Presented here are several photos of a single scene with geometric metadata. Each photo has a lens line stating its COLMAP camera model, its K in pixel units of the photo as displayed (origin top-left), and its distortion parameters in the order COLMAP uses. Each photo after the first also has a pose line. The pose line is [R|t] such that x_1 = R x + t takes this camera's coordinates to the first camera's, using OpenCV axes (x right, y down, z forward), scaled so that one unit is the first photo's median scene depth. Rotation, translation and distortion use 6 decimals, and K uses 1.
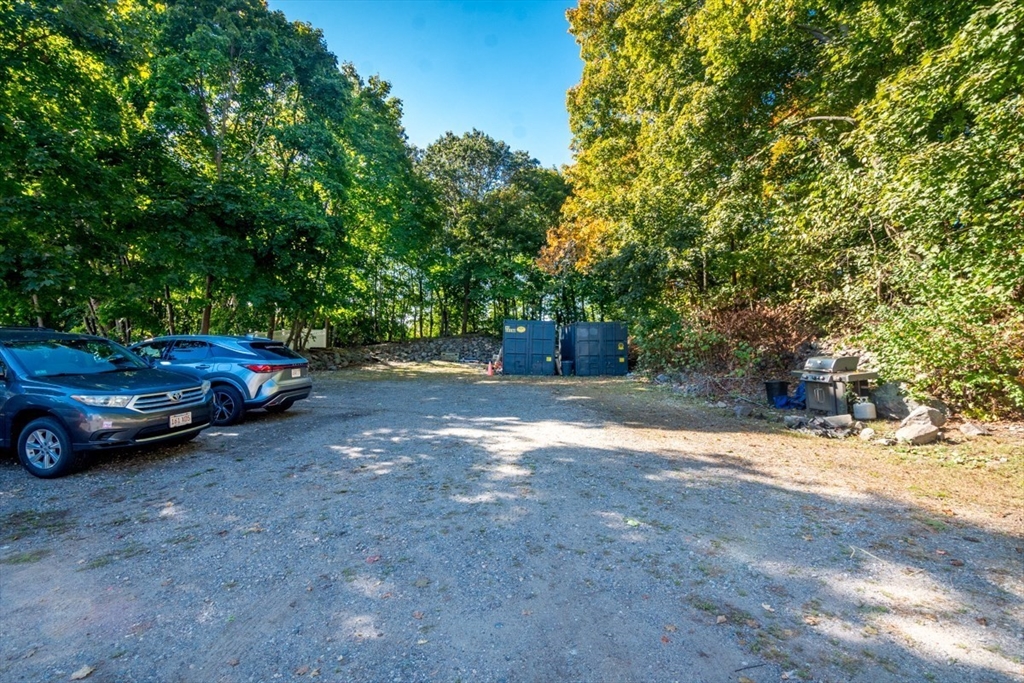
lens RADIAL K [[447.1, 0, 512.0], [0, 447.1, 341.5], [0, 0, 1]] dist [0.000153, 0.000256]
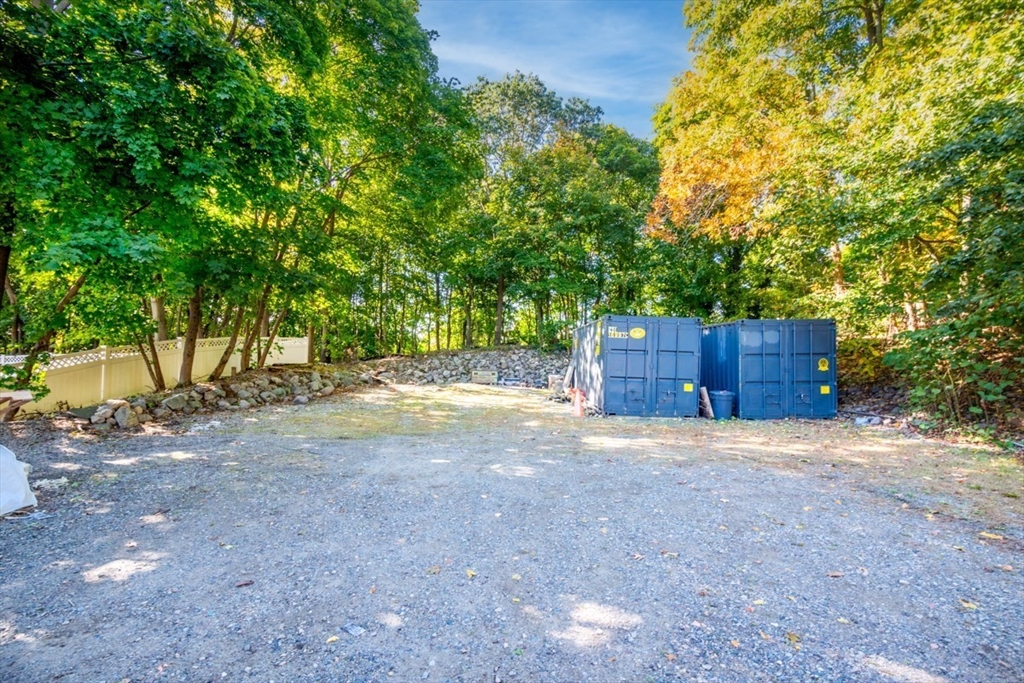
lens RADIAL K [[447.1, 0, 512.0], [0, 447.1, 341.5], [0, 0, 1]] dist [0.000153, 0.000256]
pose [[0.999841, 0.002173, -0.017690, -0.077167], [-0.002749, 0.999466, -0.032562, 0.001031], [0.017610, 0.032606, 0.999313, 0.281919]]
